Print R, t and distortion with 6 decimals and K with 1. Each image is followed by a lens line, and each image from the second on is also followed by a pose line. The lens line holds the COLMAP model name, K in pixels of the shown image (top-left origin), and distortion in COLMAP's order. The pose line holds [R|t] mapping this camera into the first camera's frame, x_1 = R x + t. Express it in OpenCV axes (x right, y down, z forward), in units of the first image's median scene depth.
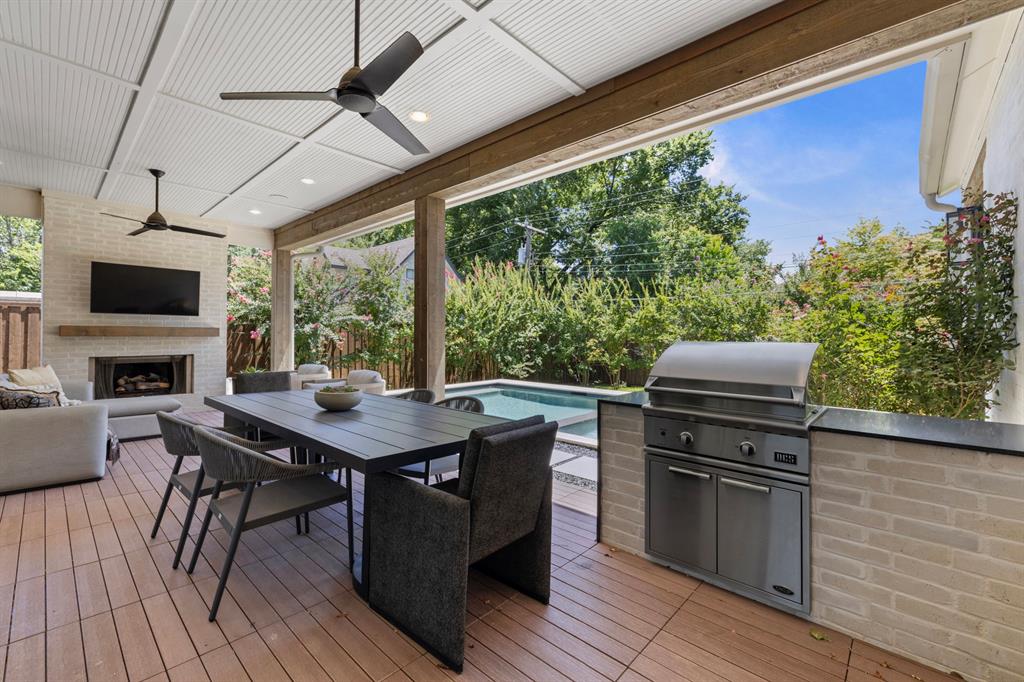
lens RADIAL K [[429.0, 0, 501.3], [0, 429.0, 329.3], [0, 0, 1]] dist [0.001868, 0.000074]
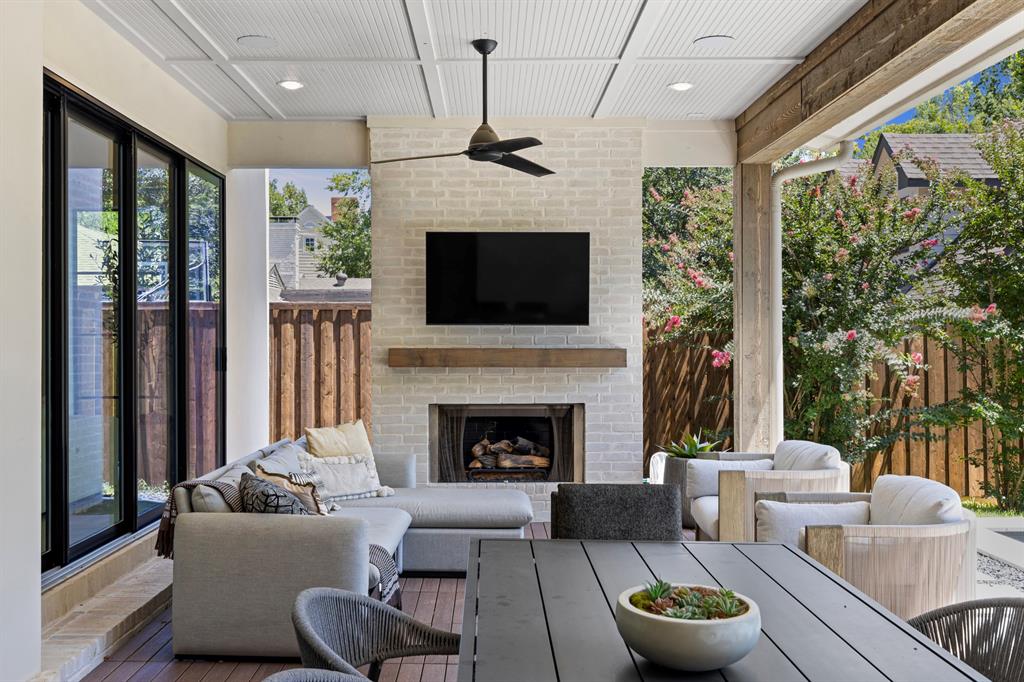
lens RADIAL K [[987.4, 0, 510.6], [0, 987.4, 335.6], [0, 0, 1]] dist [0.021496, 0.000000]
pose [[0.698904, -0.005839, -0.715191, 0.027161], [0.012982, 0.999906, 0.004522, -0.026100], [0.715097, -0.012445, 0.698914, 0.167415]]
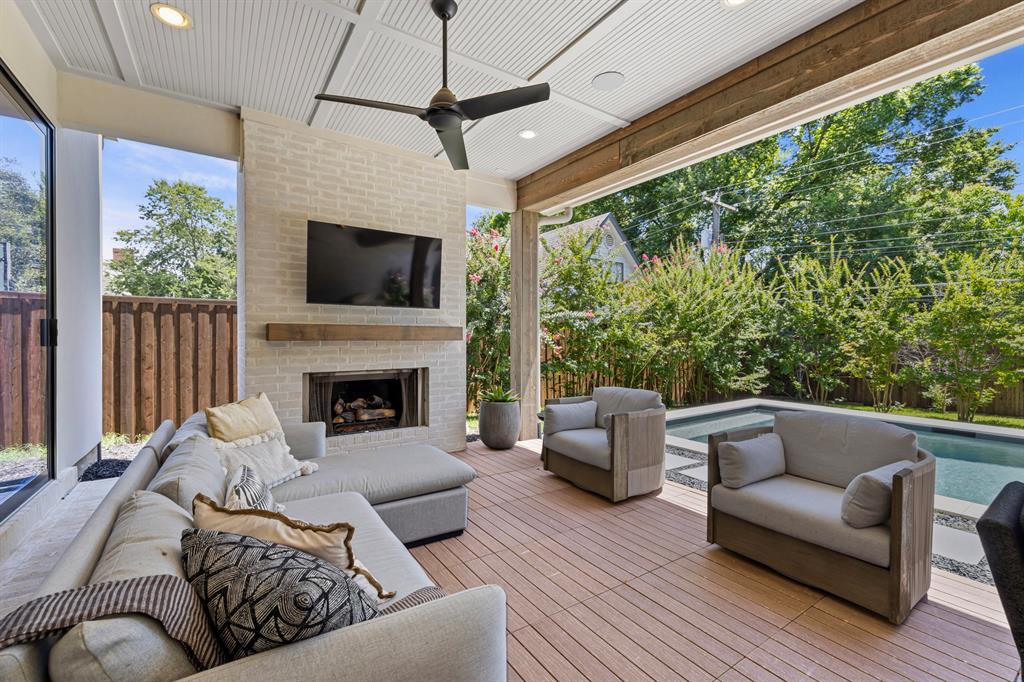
lens RADIAL K [[429.0, 0, 505.9], [0, 429.0, 336.8], [0, 0, 1]] dist [0.001868, 0.000074]
pose [[0.974676, -0.002939, -0.223603, -0.476365], [0.005795, 0.999910, 0.012117, 0.004066], [0.223548, -0.013106, 0.974605, 0.405972]]
